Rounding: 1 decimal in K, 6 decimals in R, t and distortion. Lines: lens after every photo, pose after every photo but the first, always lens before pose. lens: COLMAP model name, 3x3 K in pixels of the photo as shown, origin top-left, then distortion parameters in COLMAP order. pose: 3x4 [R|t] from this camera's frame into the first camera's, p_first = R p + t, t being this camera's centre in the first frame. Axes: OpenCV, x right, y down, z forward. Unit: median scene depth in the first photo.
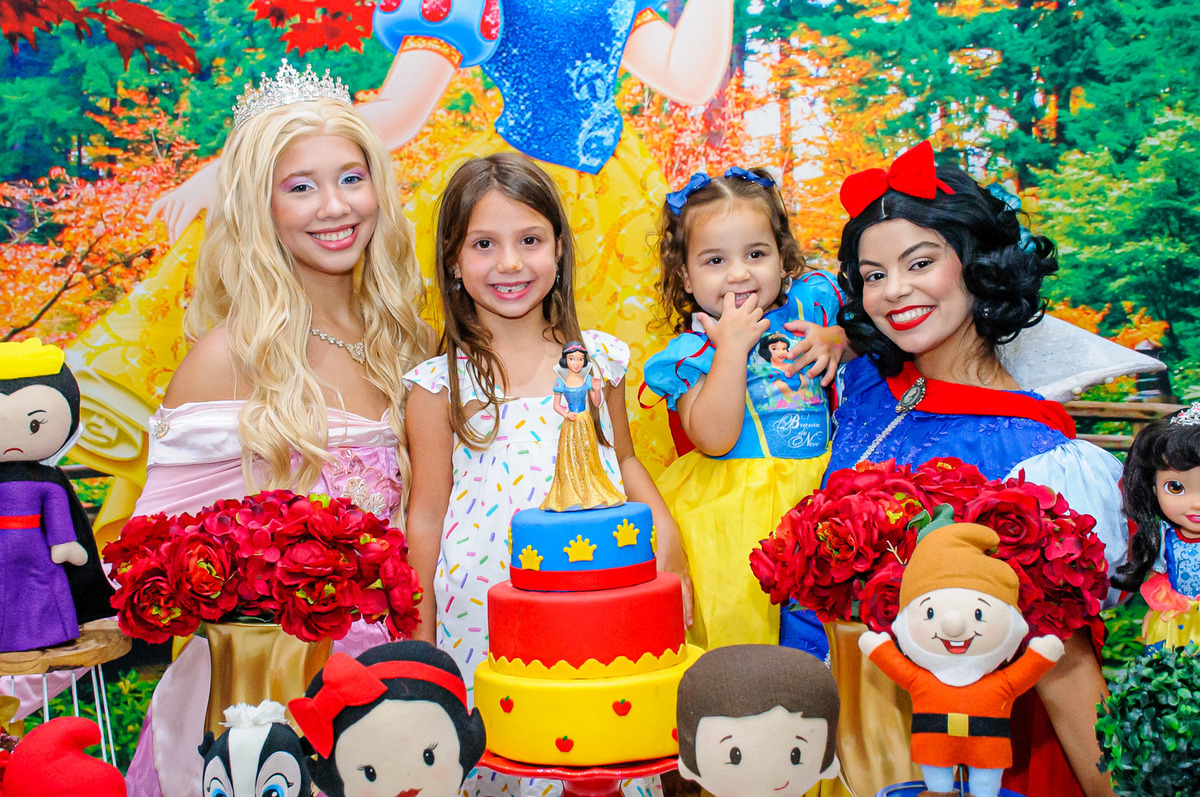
lens RADIAL K [[1713.4, 0, 540.8], [0, 1713.4, 378.7], [0, 0, 1]] dist [0.036301, 0.407376]
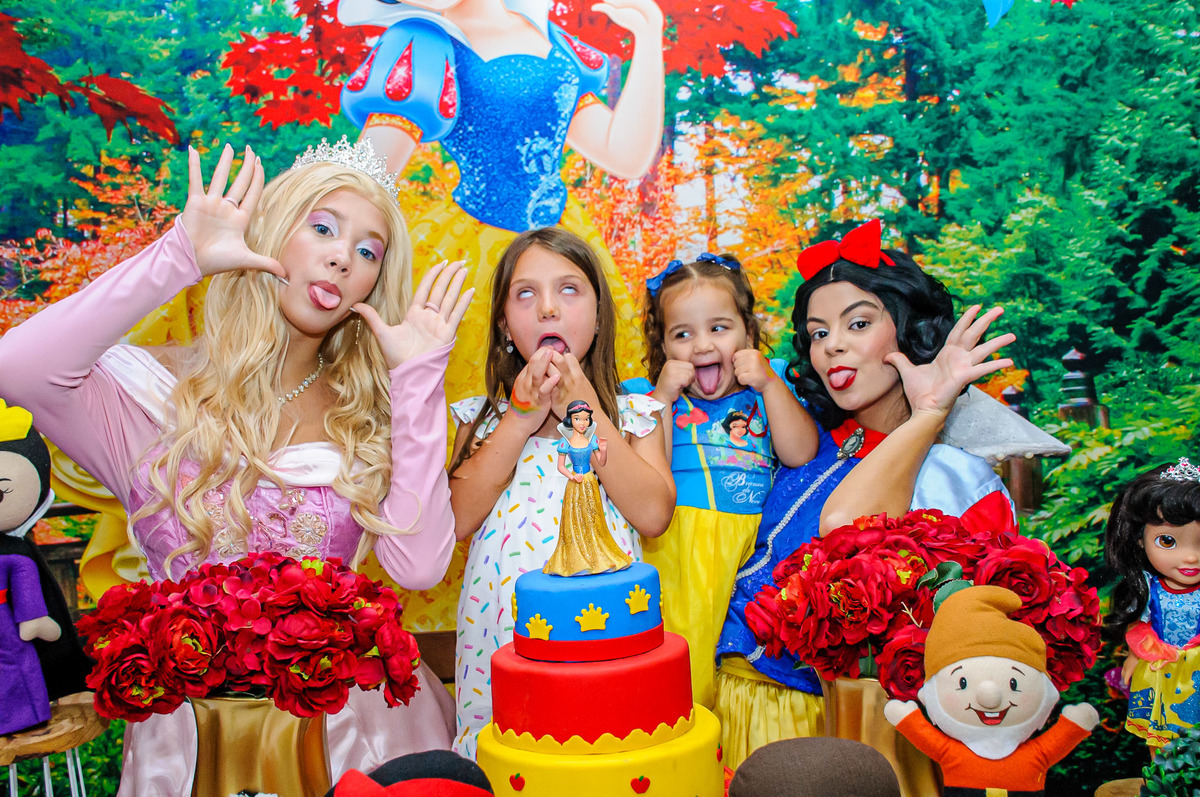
lens RADIAL K [[1291.8, 0, 601.9], [0, 1291.8, 415.9], [0, 0, 1]] dist [-0.022957, 0.237240]
pose [[0.992915, -0.006707, 0.118635, -0.031872], [0.005610, 0.999938, 0.009581, -0.011680], [-0.118692, -0.008848, 0.992892, 0.157750]]
